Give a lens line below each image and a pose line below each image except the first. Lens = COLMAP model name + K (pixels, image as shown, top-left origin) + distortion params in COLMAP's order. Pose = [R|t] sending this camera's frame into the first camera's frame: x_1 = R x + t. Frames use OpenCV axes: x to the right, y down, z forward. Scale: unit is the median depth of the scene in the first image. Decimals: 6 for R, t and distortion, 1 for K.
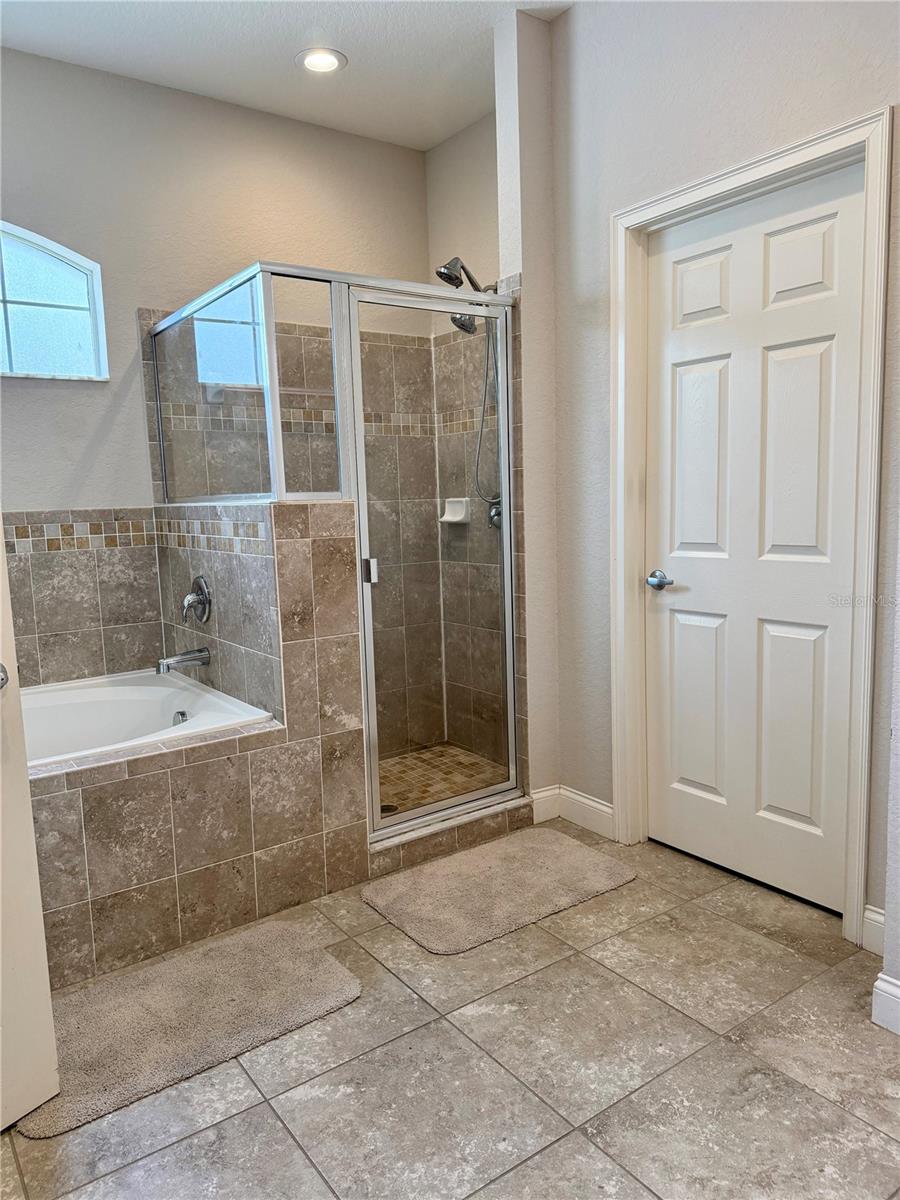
lens RADIAL K [[849.9, 0, 434.3], [0, 849.9, 595.8], [0, 0, 1]] dist [0.049731, -0.046908]
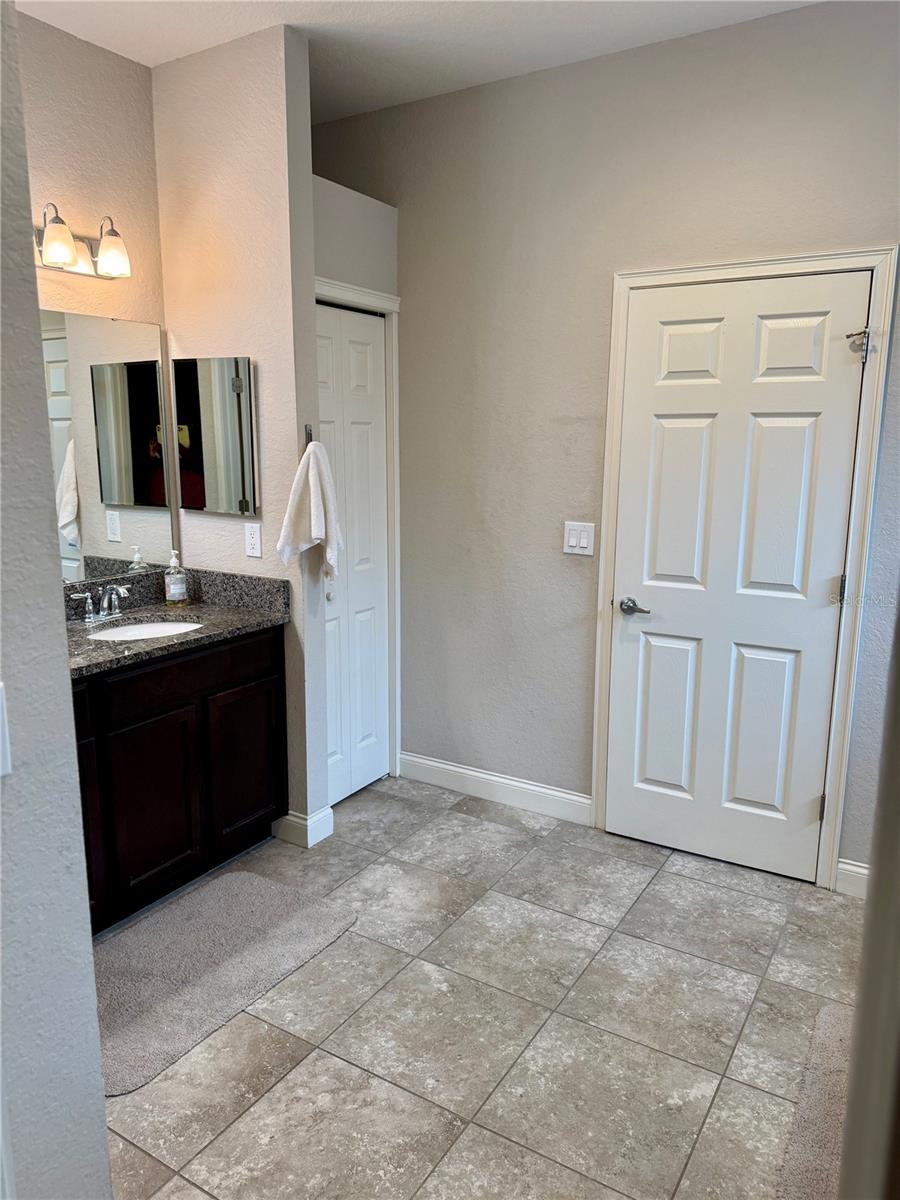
lens RADIAL K [[849.9, 0, 439.9], [0, 849.9, 606.4], [0, 0, 1]] dist [0.049731, -0.046908]
pose [[-0.920774, 0.105371, -0.375596, 0.392929], [-0.019588, 0.949125, 0.314290, -0.278567], [0.389605, 0.296747, -0.871865, 1.245586]]
